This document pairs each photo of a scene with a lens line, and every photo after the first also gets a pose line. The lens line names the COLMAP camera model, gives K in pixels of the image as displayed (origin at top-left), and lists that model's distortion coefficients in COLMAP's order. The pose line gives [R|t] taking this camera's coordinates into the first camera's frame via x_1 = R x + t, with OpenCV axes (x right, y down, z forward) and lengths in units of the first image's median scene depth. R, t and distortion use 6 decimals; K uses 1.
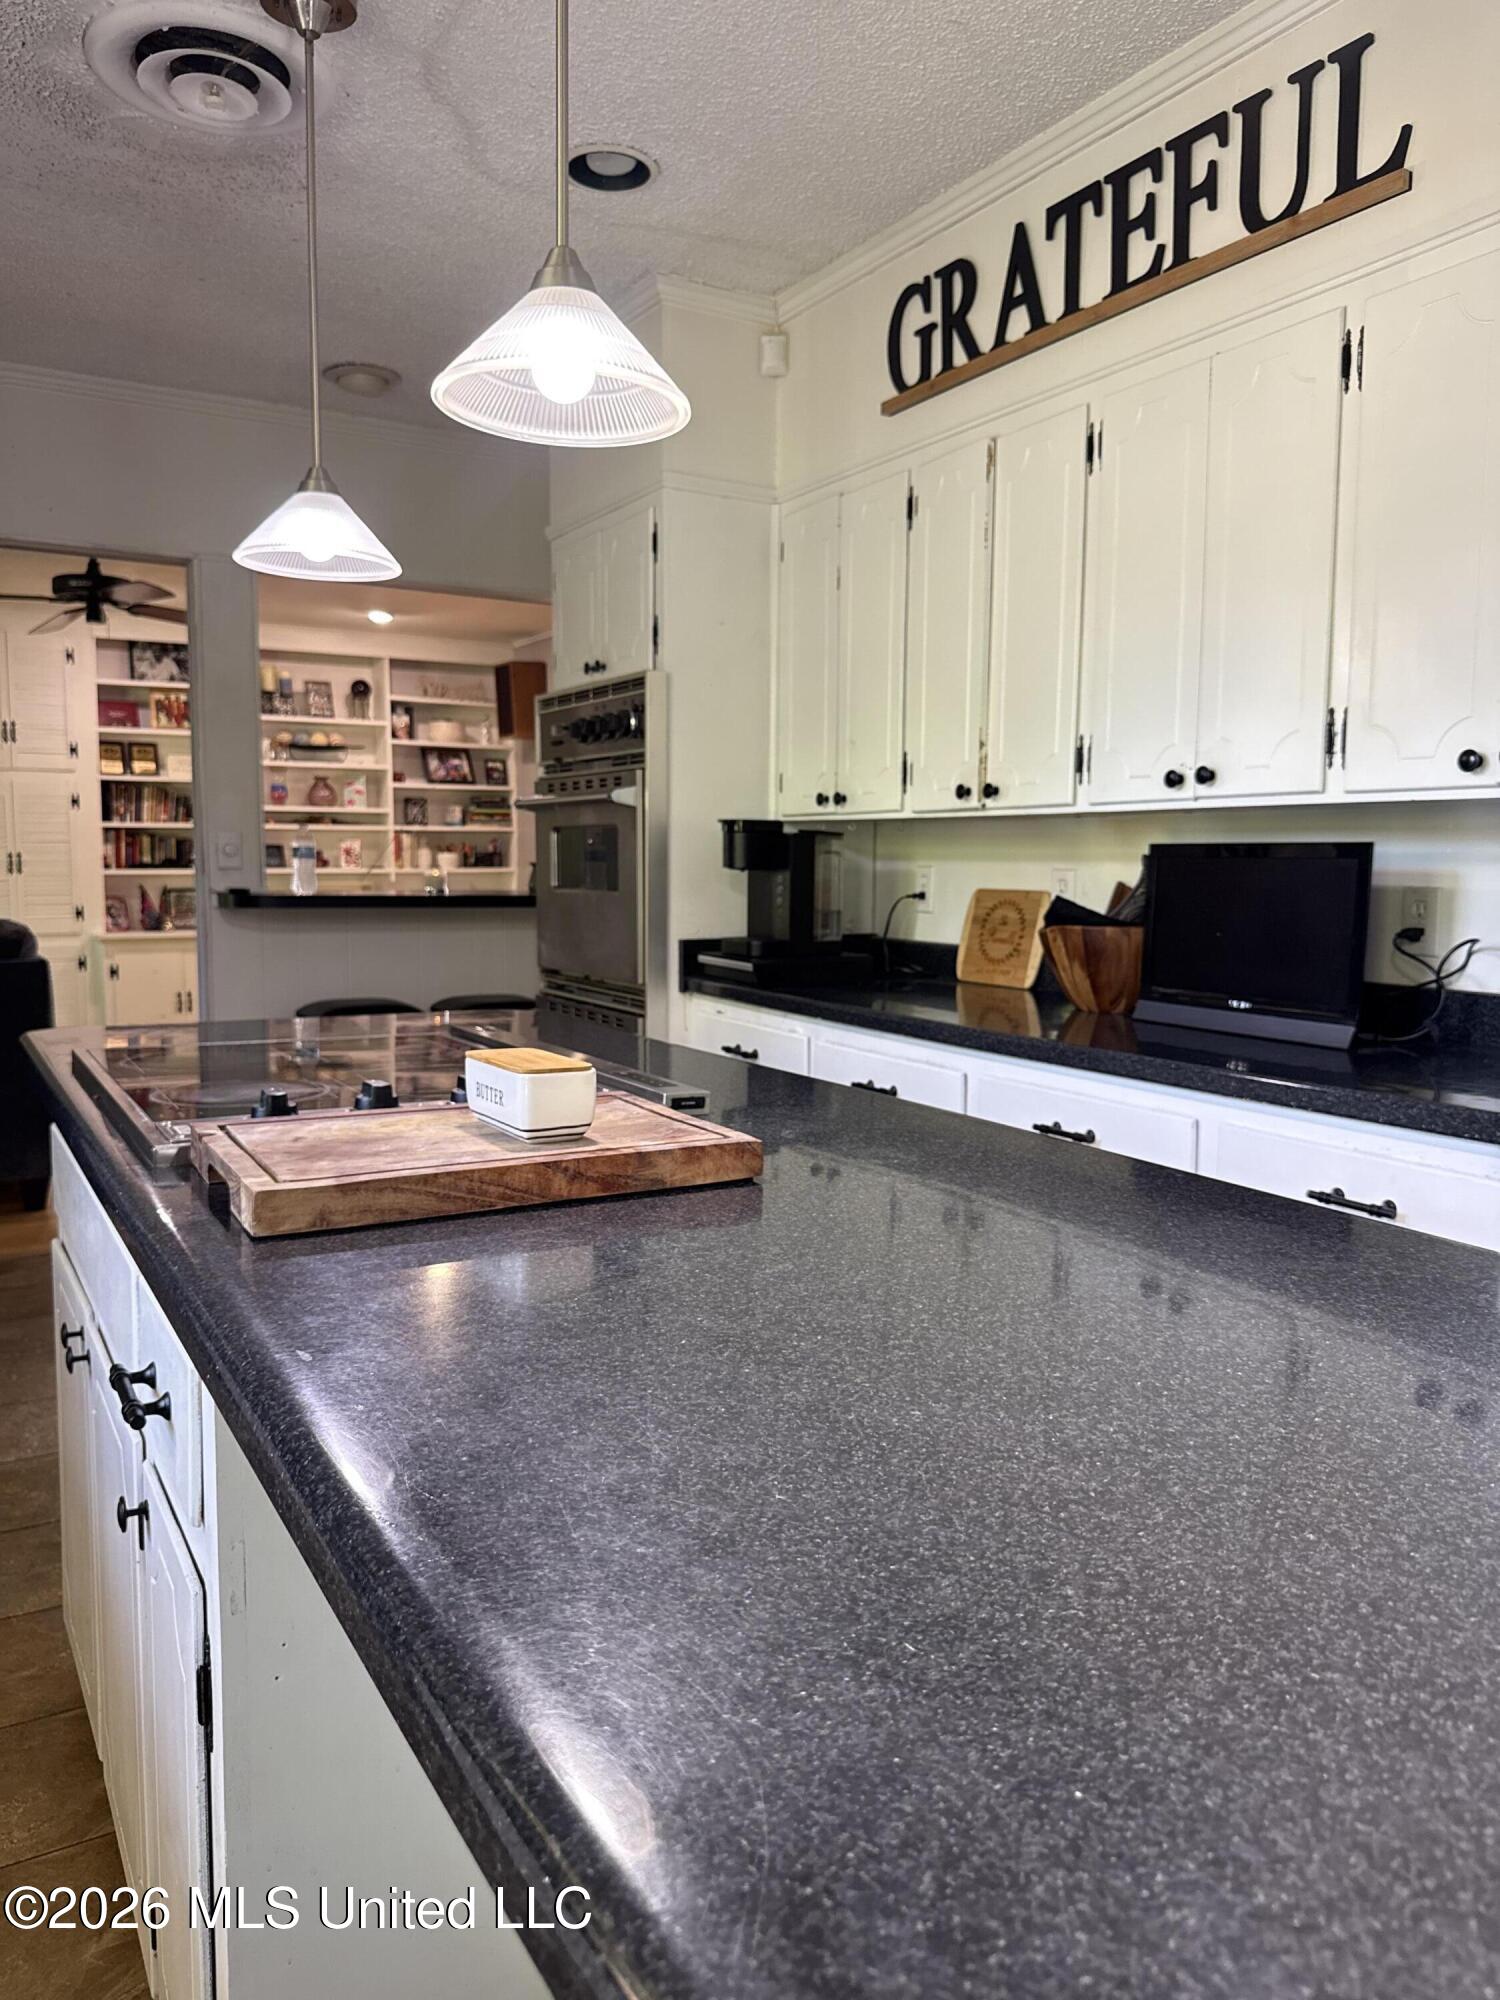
lens RADIAL K [[1418.5, 0, 750.0], [0, 1418.5, 1000.0], [0, 0, 1]] dist [0.014688, -0.030821]
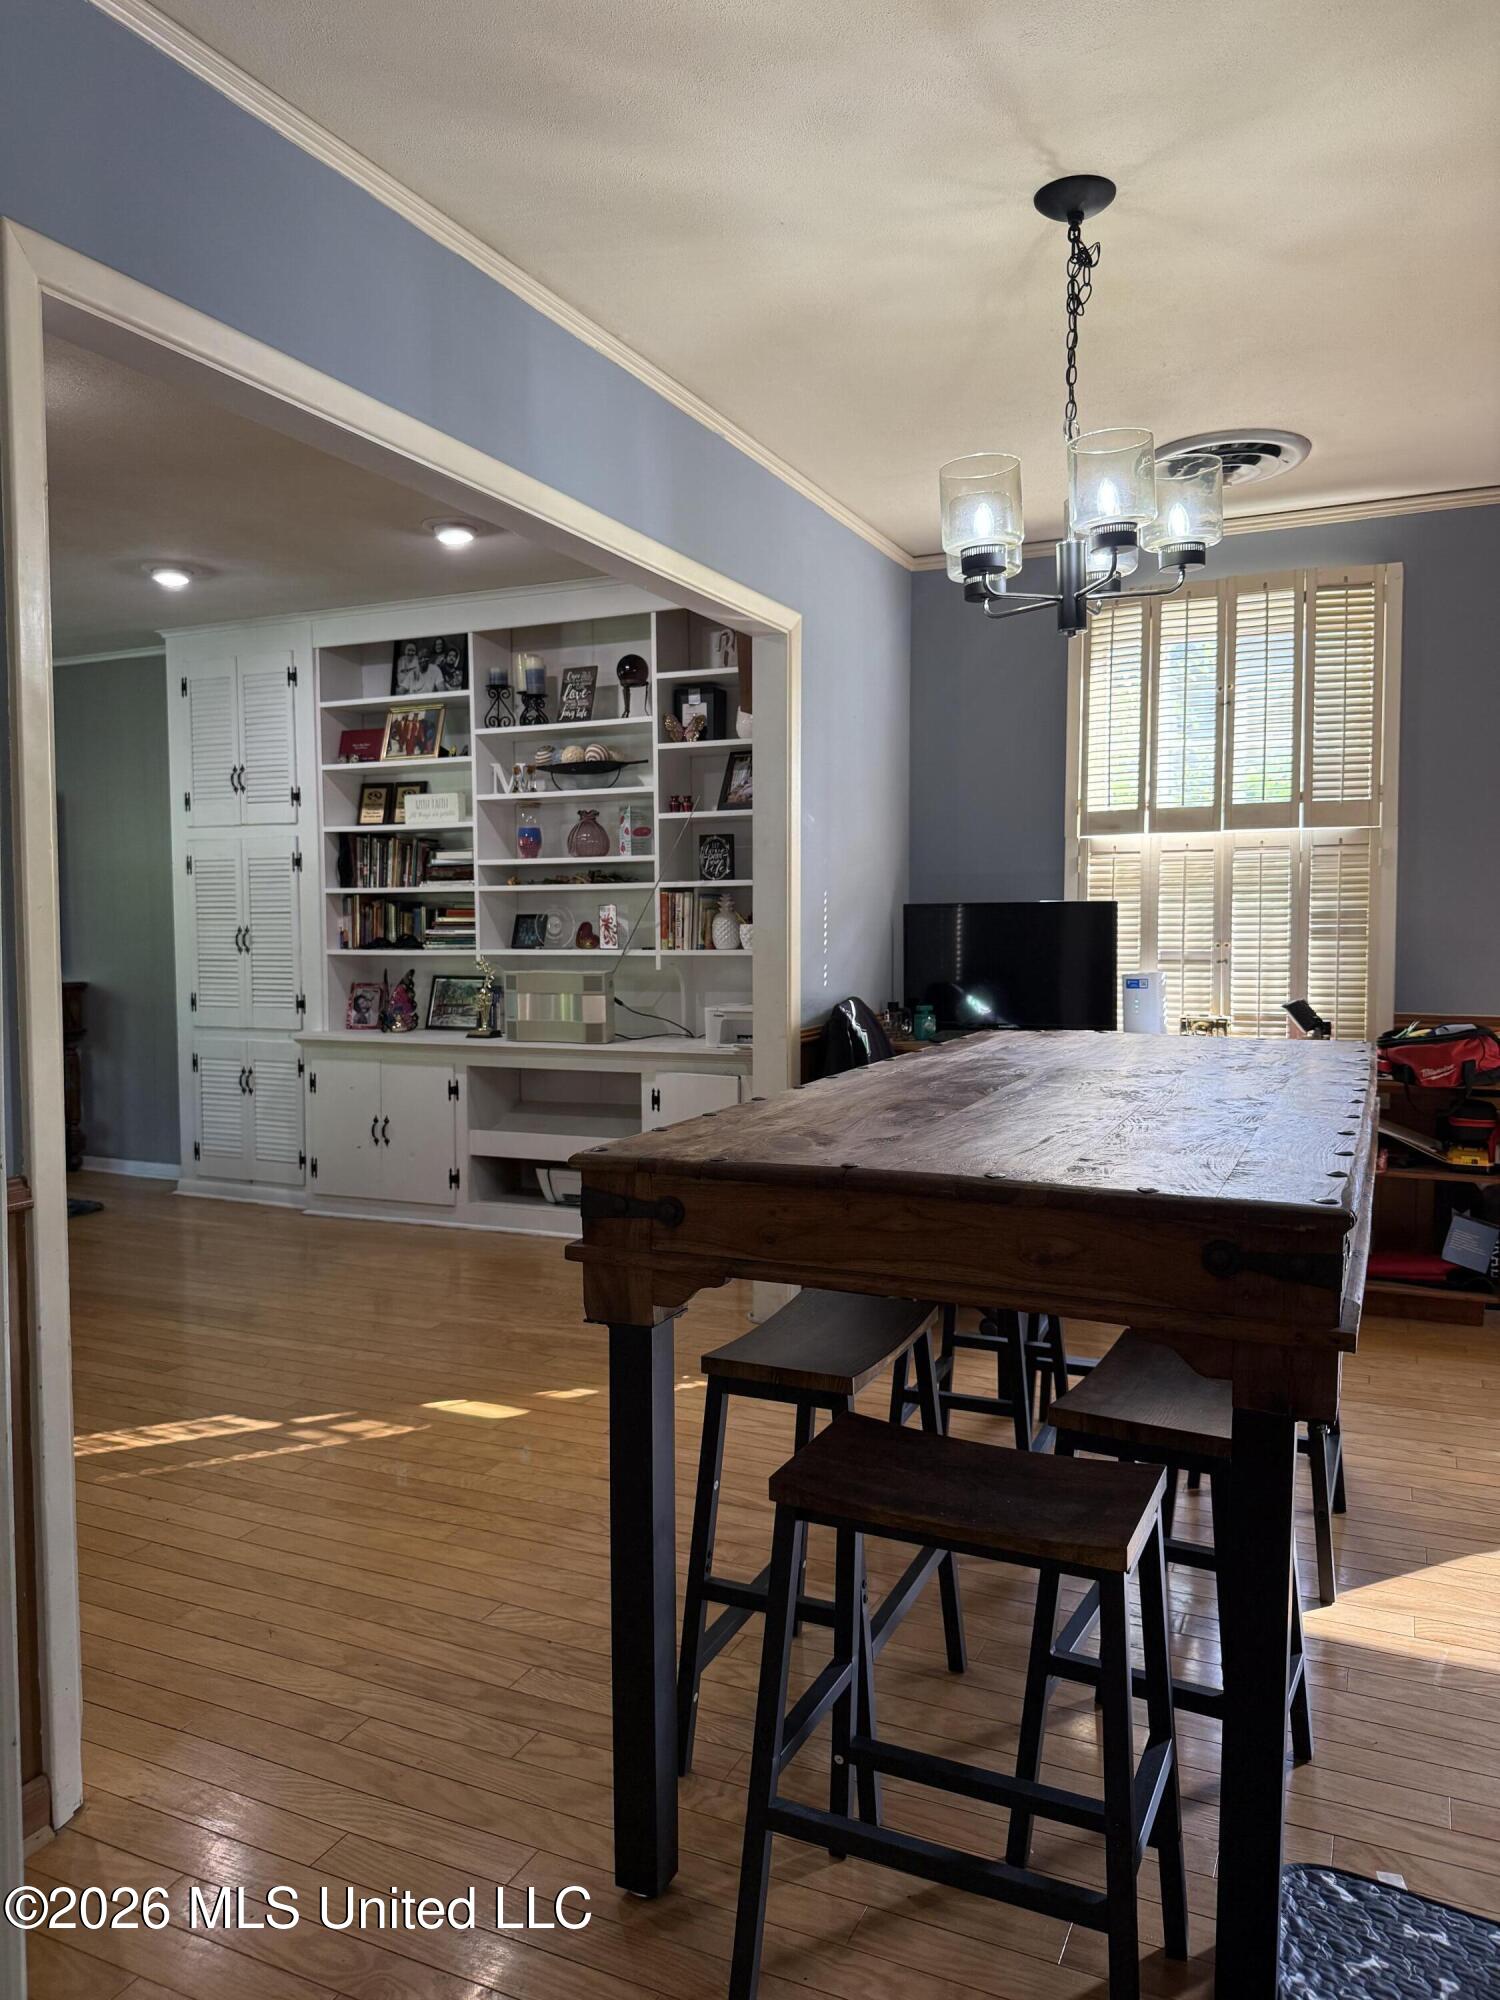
lens RADIAL K [[1391.3, 0, 747.0], [0, 1391.3, 997.2], [0, 0, 1]] dist [0.186166, -0.424348]
pose [[0.560196, 0.038930, -0.827445, 0.298575], [-0.074628, 0.997205, -0.003607, -0.077280], [0.824992, 0.063771, 0.561535, 0.734108]]
